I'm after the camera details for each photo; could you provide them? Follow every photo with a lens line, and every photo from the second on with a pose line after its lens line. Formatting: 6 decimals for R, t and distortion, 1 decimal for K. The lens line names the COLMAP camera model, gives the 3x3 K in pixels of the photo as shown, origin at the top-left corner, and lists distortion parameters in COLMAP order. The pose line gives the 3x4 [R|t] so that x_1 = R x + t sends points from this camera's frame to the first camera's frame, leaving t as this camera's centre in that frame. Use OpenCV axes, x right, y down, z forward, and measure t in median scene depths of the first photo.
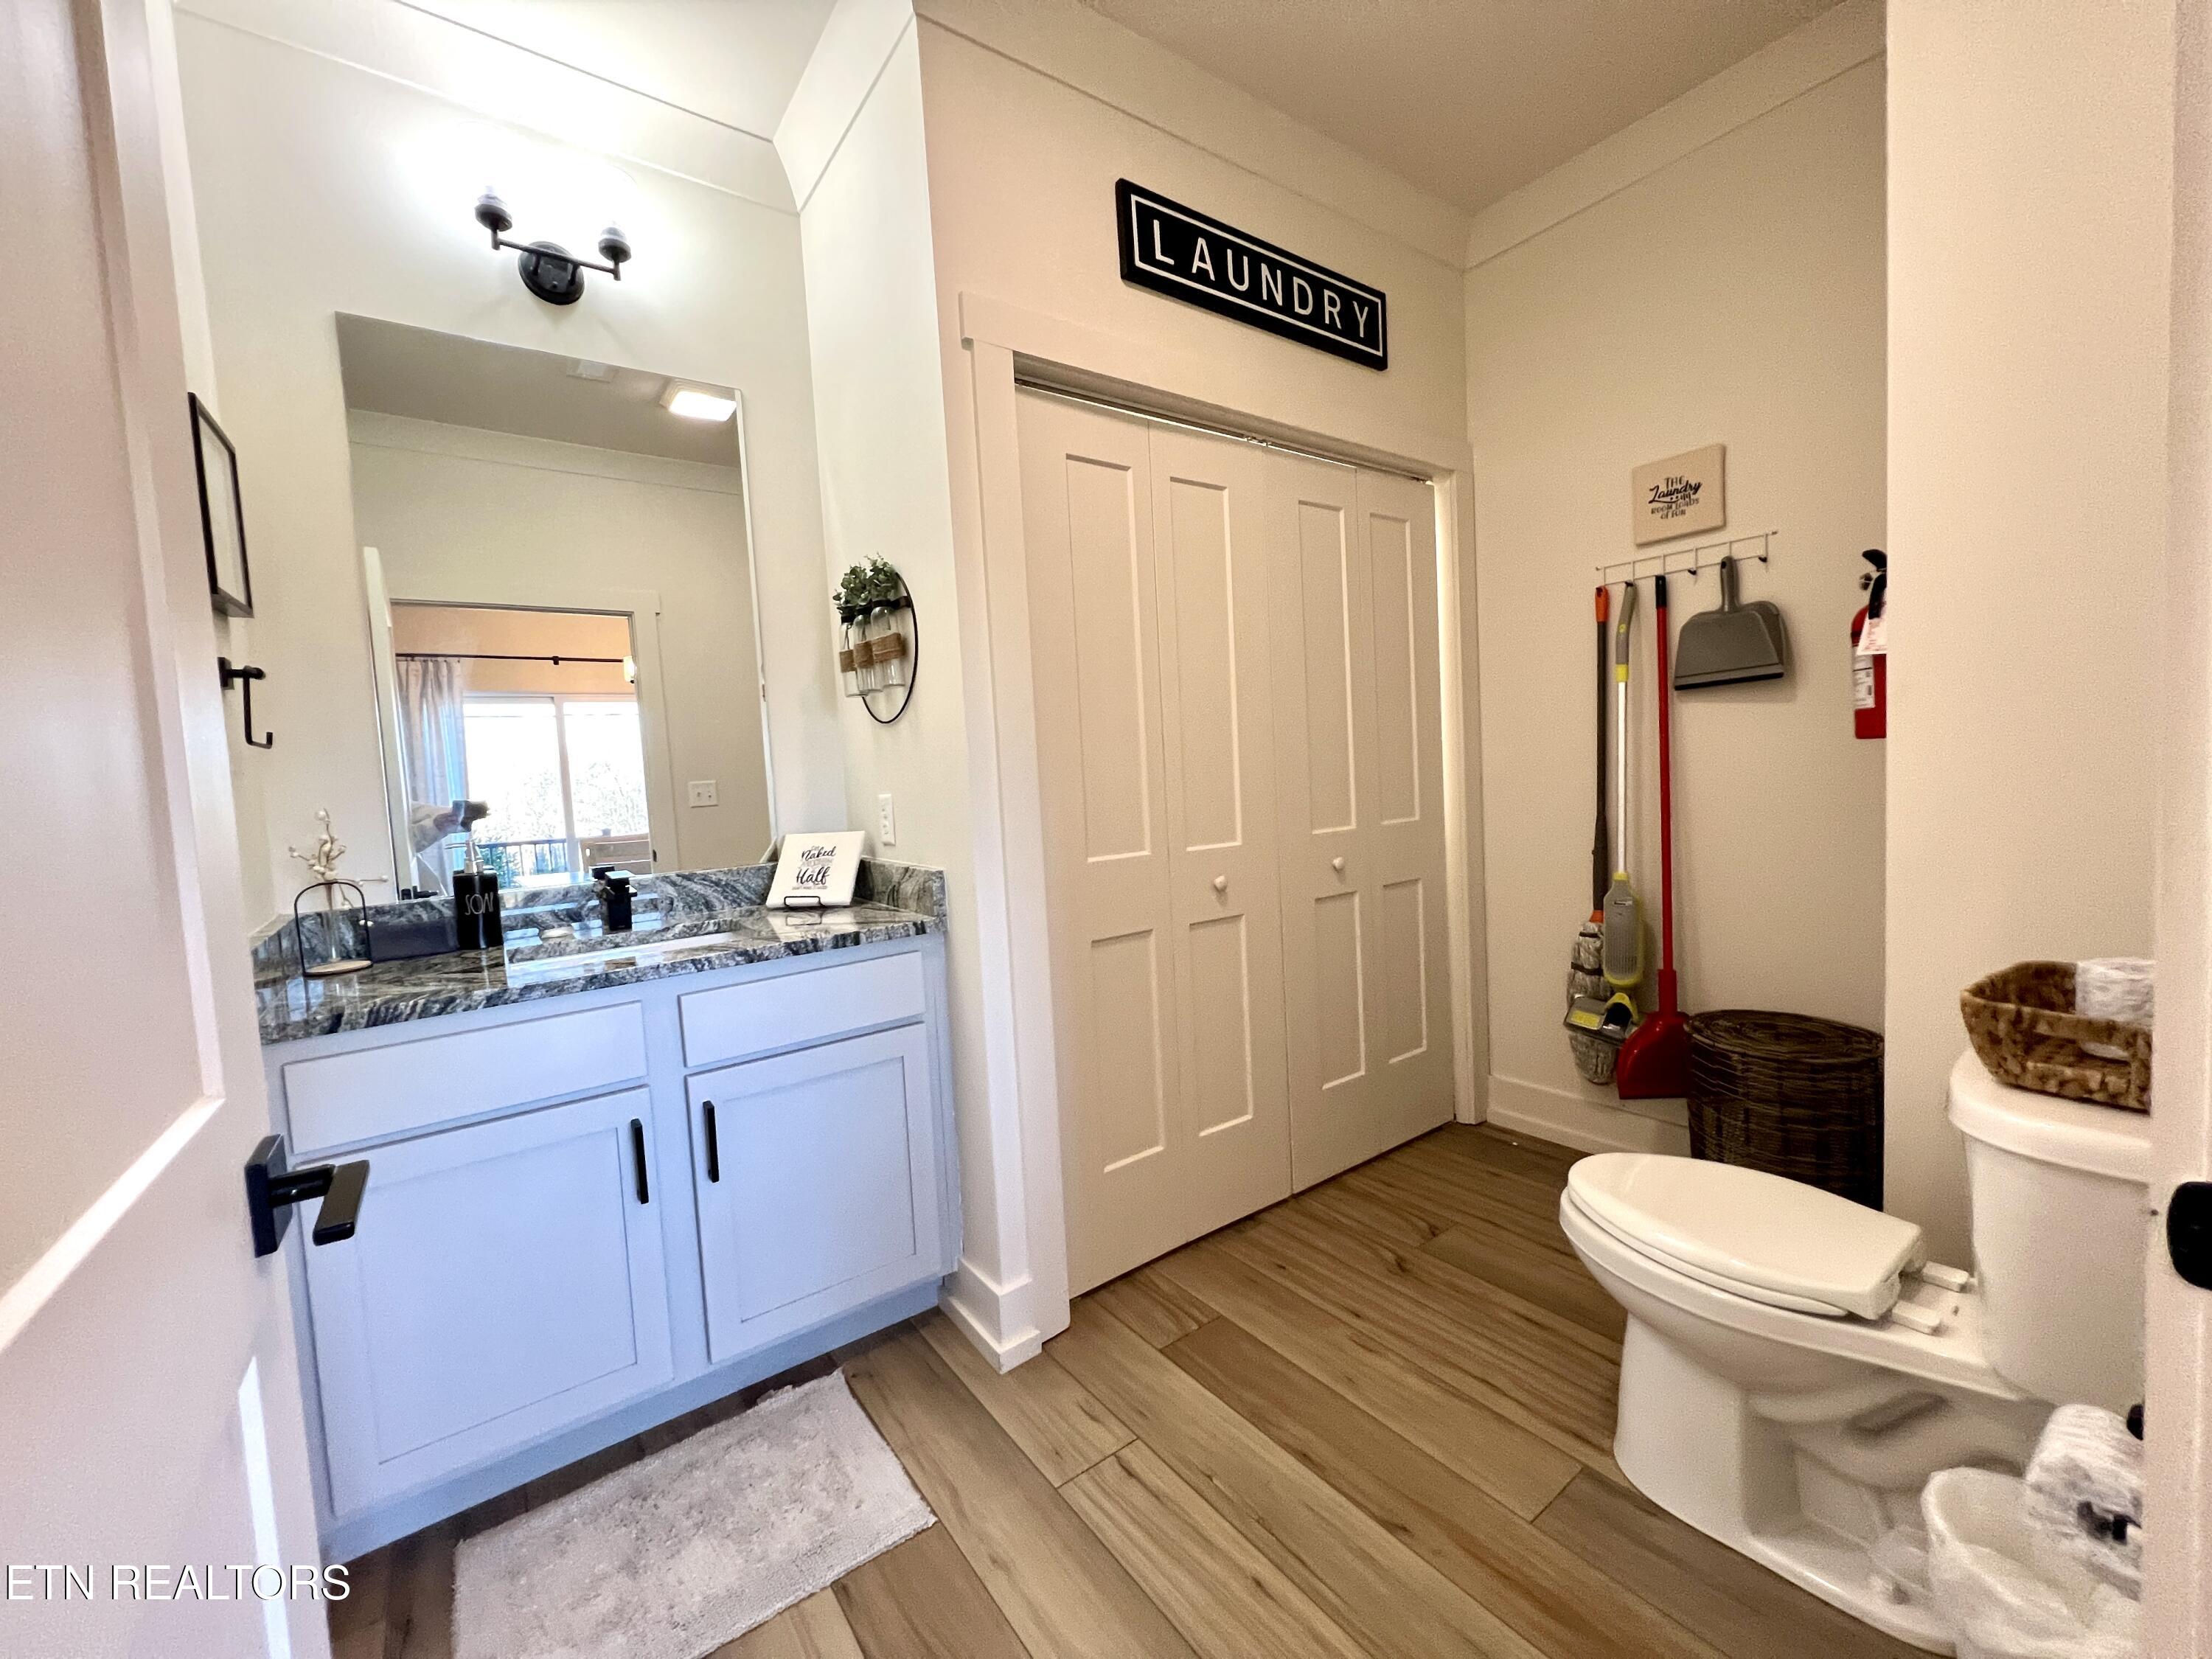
lens RADIAL K [[884.7, 0, 1090.3], [0, 884.7, 829.1], [0, 0, 1]] dist [-0.001868, -0.000085]
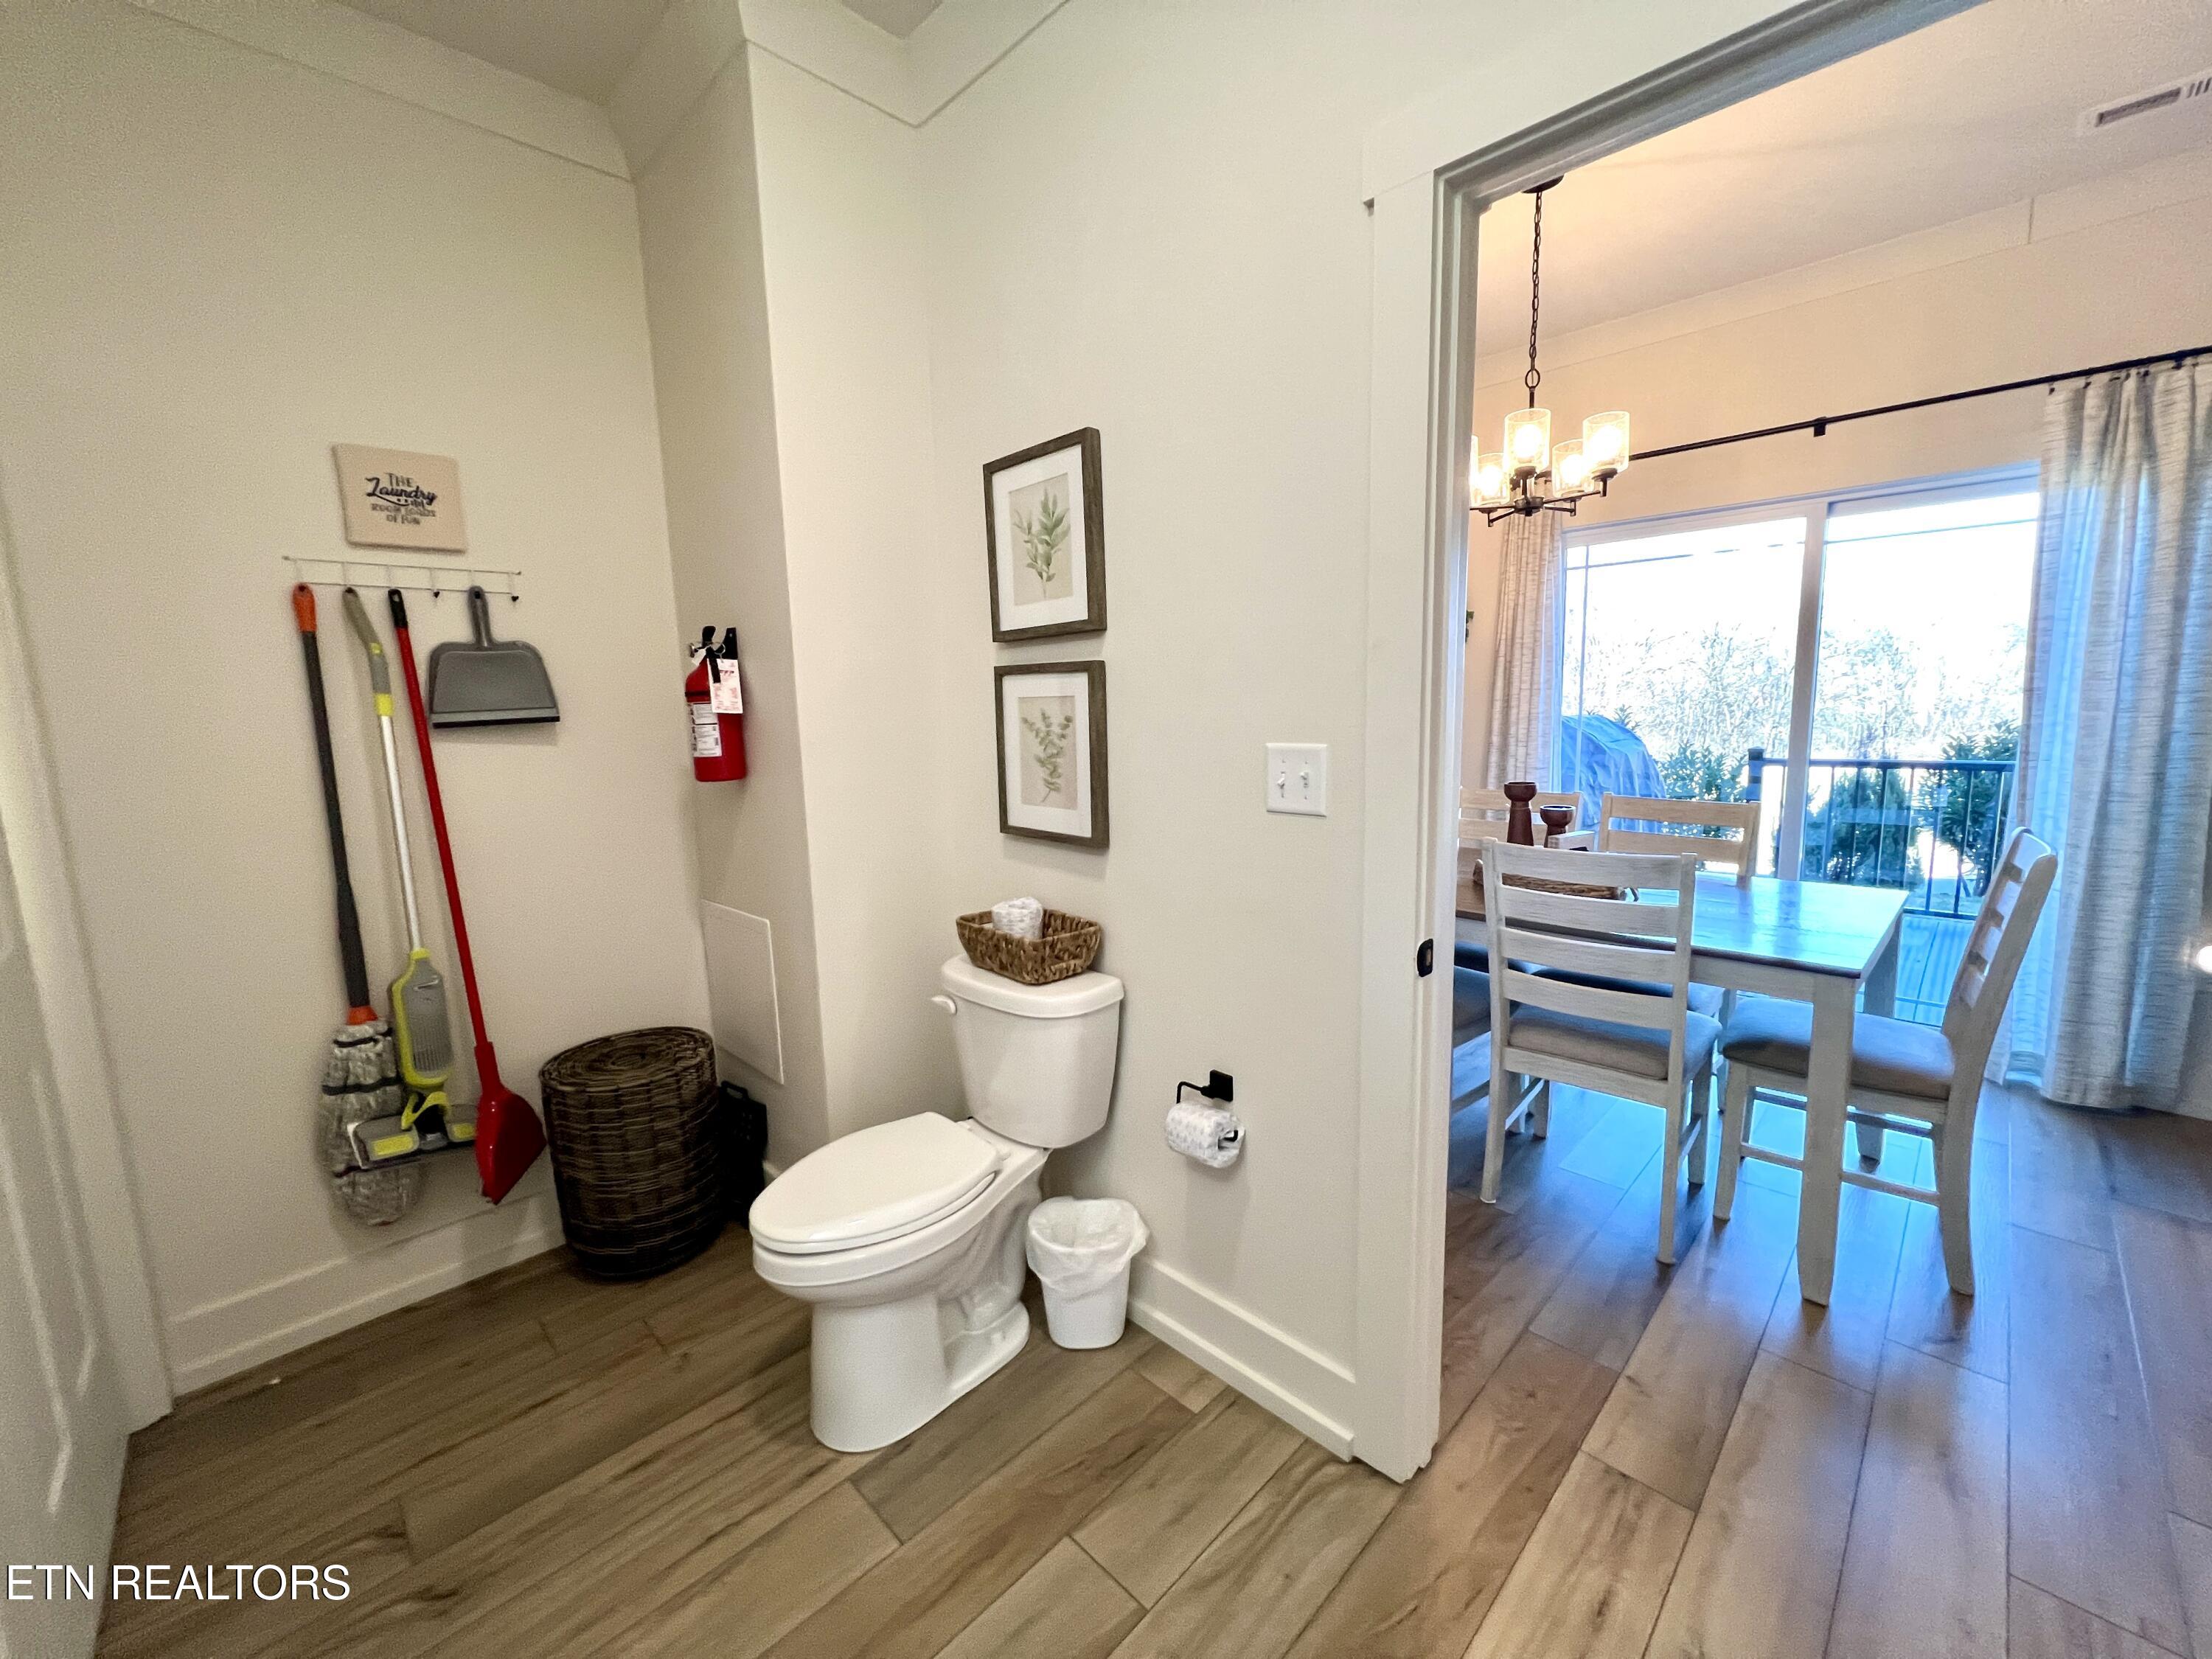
lens RADIAL K [[884.7, 0, 1110.0], [0, 884.7, 825.5], [0, 0, 1]] dist [-0.001868, -0.000085]
pose [[-0.159120, -0.080924, 0.983937, -0.313355], [0.106198, 0.989449, 0.098551, -0.080968], [-0.981531, 0.120174, -0.148847, 0.514203]]
